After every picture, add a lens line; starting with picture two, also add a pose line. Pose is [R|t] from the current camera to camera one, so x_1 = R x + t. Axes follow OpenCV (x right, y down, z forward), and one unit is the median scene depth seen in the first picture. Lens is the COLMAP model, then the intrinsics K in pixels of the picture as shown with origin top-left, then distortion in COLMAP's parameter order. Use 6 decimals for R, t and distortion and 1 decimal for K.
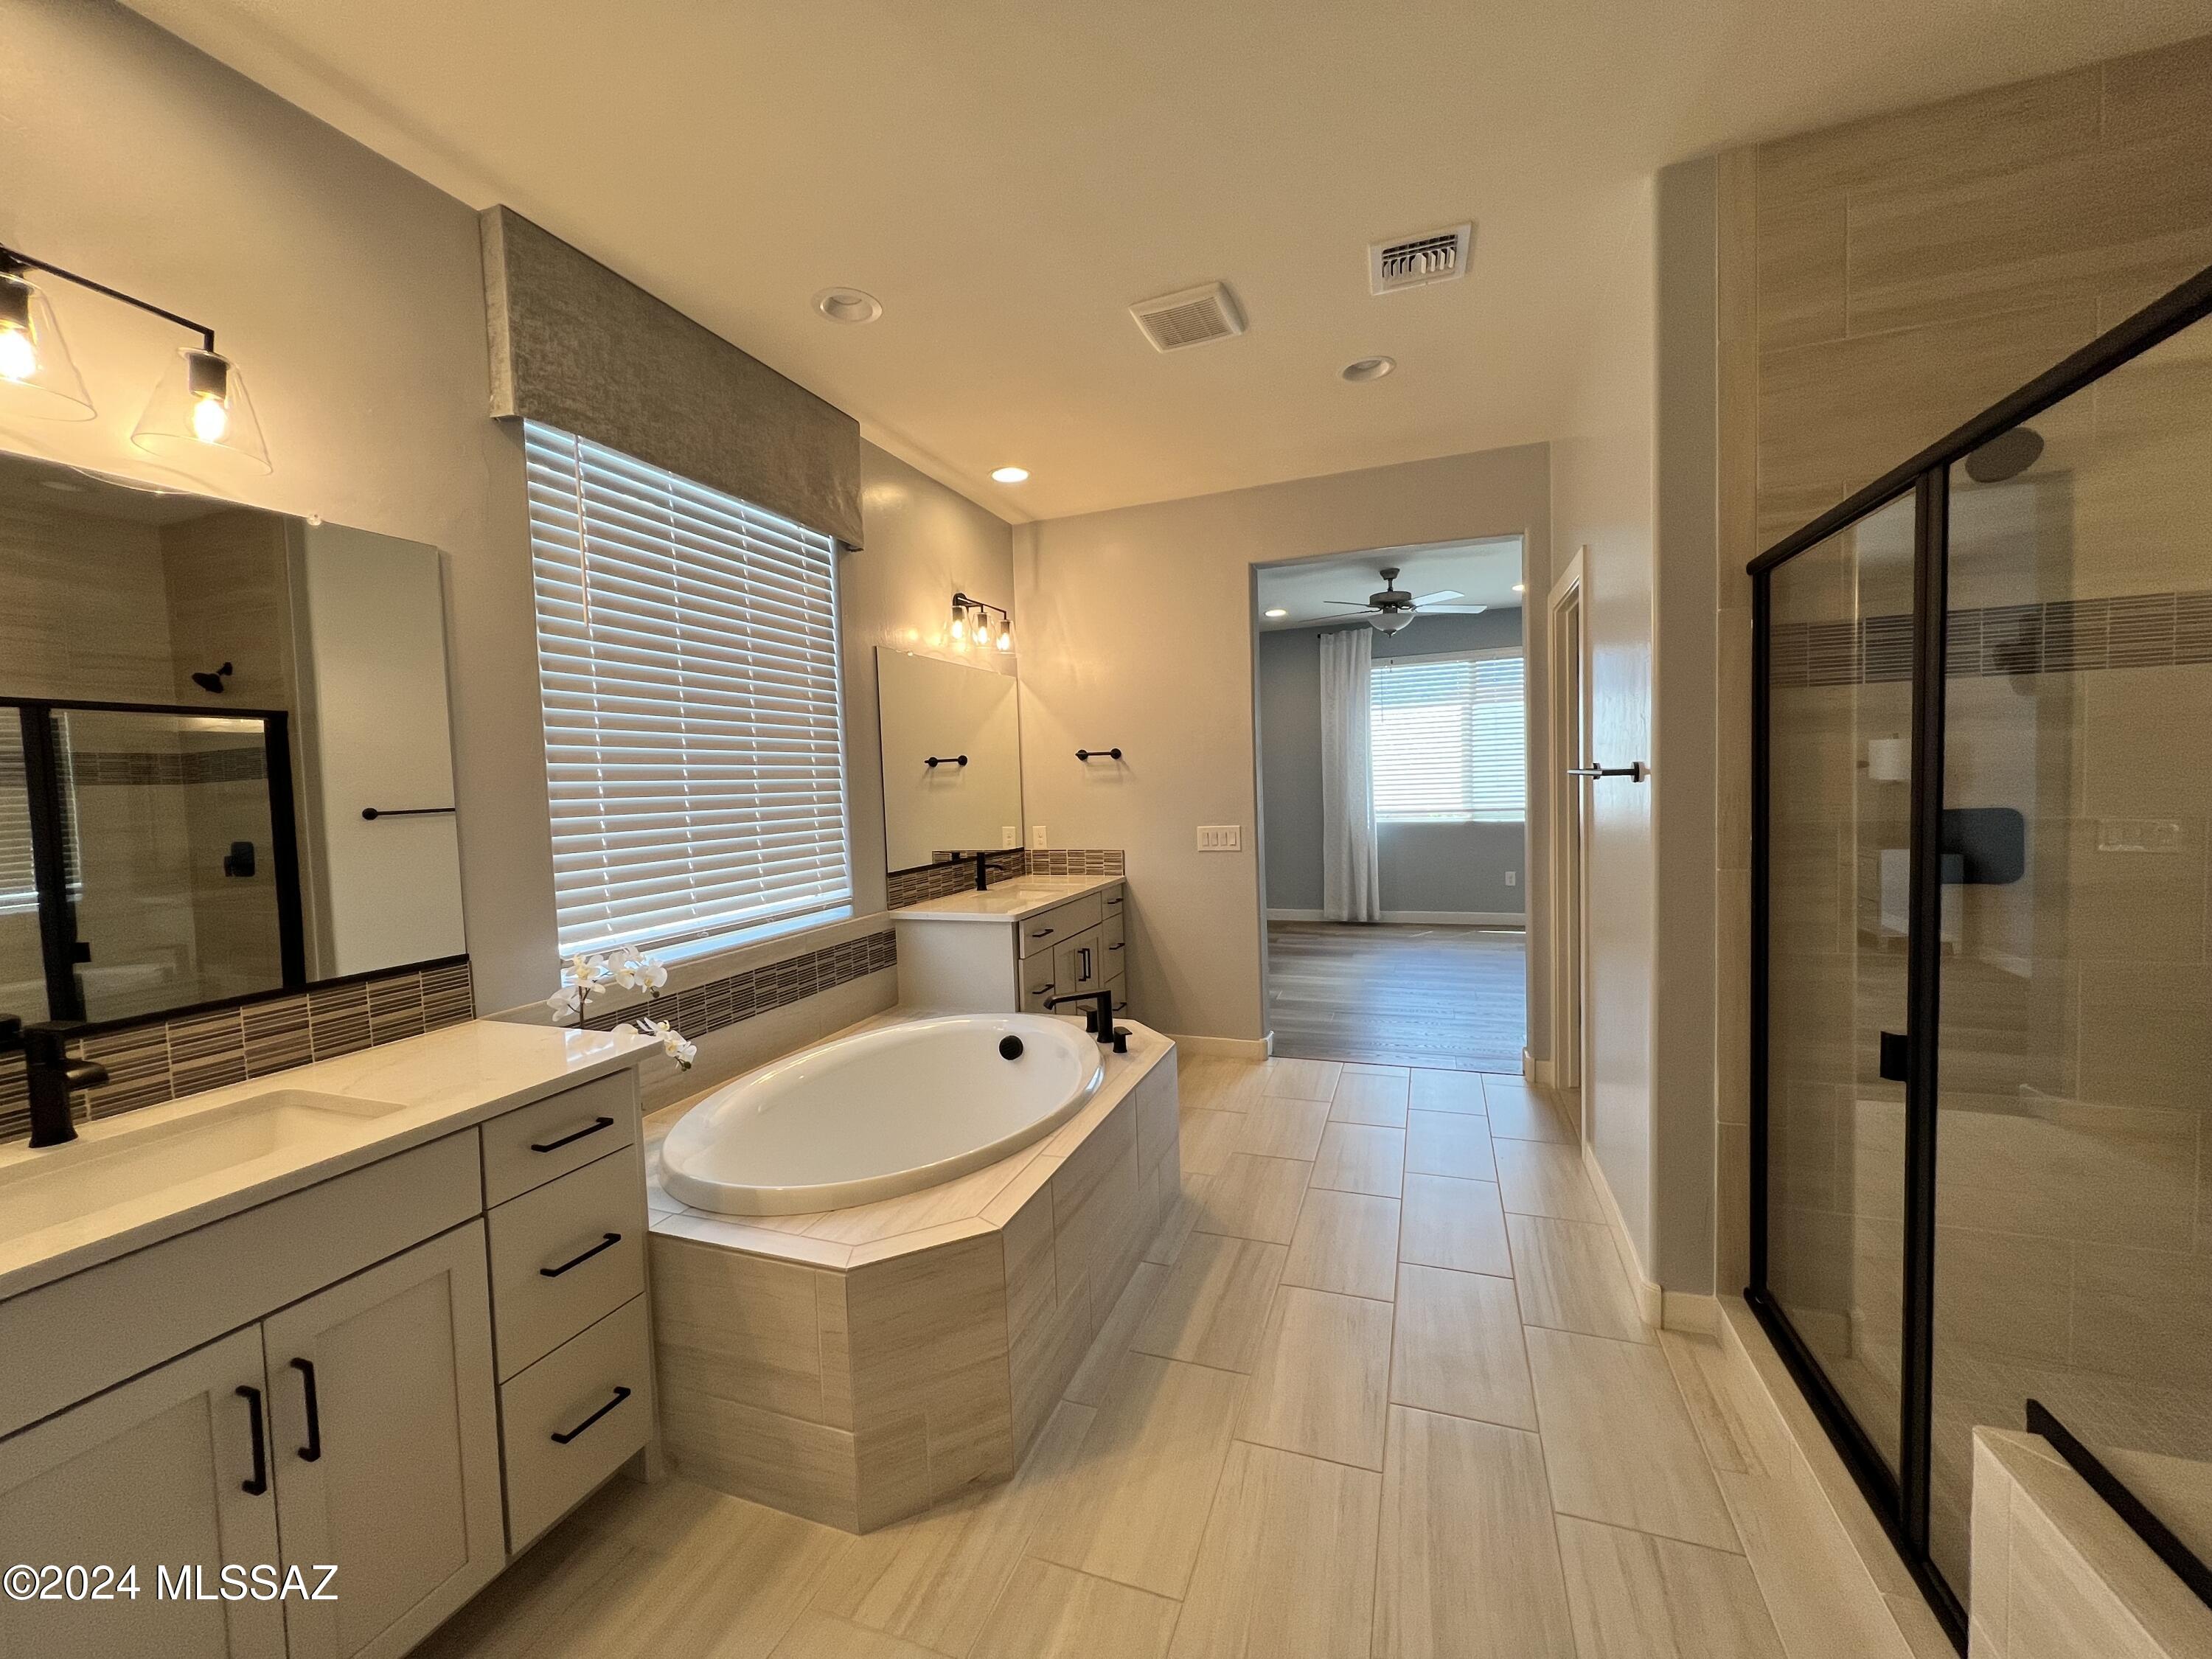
lens RADIAL K [[882.4, 0, 1102.4], [0, 882.4, 827.1], [0, 0, 1]] dist [-0.003676, 0.001043]
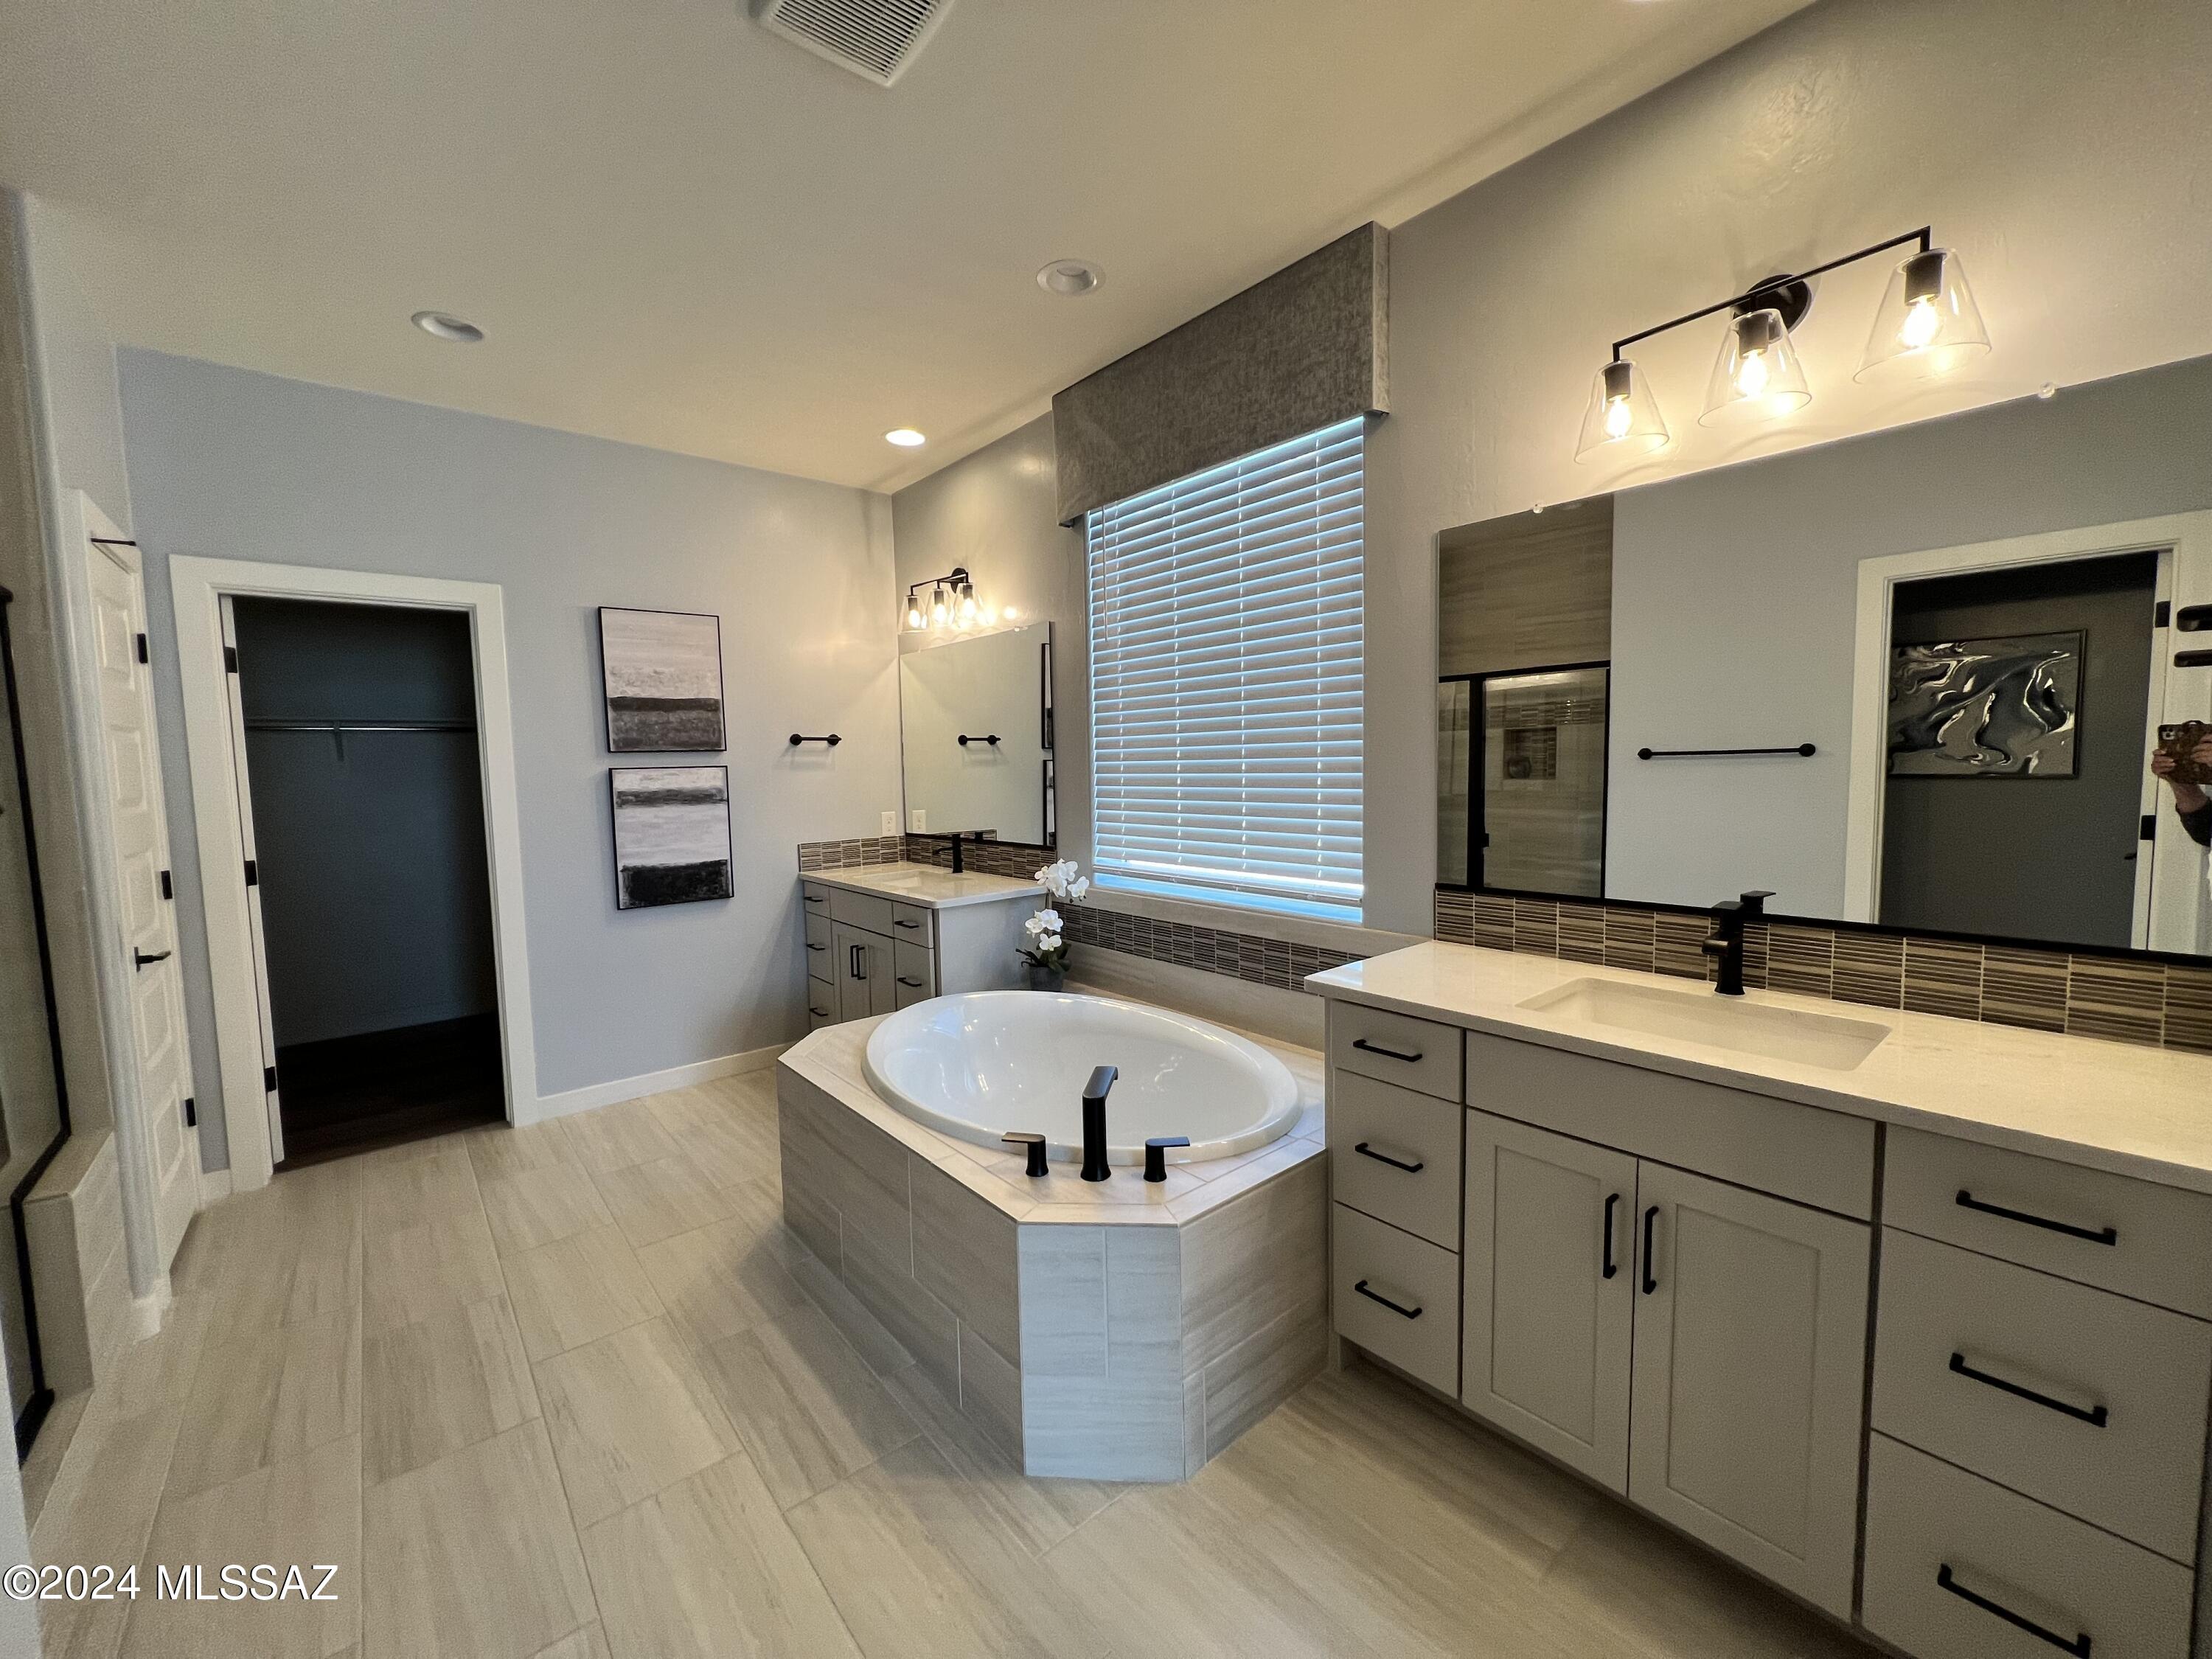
lens RADIAL K [[882.4, 0, 1142.6], [0, 882.4, 834.5], [0, 0, 1]] dist [-0.003676, 0.001043]
pose [[-0.476518, 0.124142, -0.870356, 0.535449], [0.001227, 0.990073, 0.140547, -0.096122], [0.879164, 0.065905, -0.471940, 1.378842]]
